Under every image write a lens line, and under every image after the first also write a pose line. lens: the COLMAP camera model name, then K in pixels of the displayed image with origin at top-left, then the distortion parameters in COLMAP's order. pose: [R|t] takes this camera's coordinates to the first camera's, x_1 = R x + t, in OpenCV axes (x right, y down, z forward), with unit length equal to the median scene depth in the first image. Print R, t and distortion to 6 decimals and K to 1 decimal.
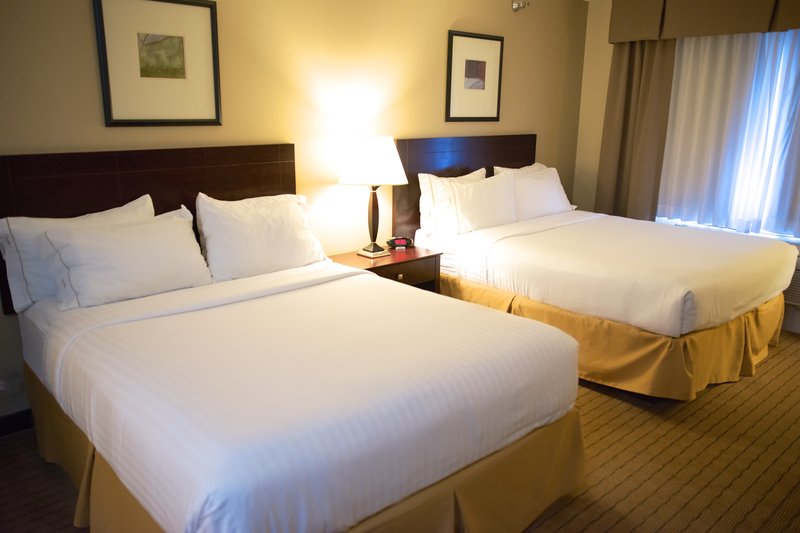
lens RADIAL K [[632.2, 0, 400.0], [0, 632.2, 266.5], [0, 0, 1]] dist [-0.002480, 0.000880]
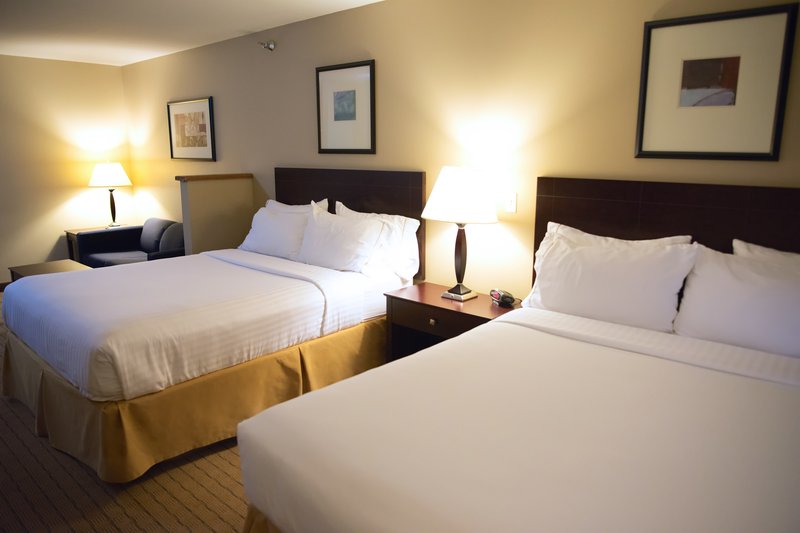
lens RADIAL K [[570.9, 0, 358.5], [0, 570.9, 266.2], [0, 0, 1]] dist [-0.060360, 0.004098]
pose [[0.054968, 0.207786, -0.976629, 0.686644], [-0.230383, 0.954355, 0.190080, -0.168821], [0.971546, 0.214551, 0.100329, 0.697550]]
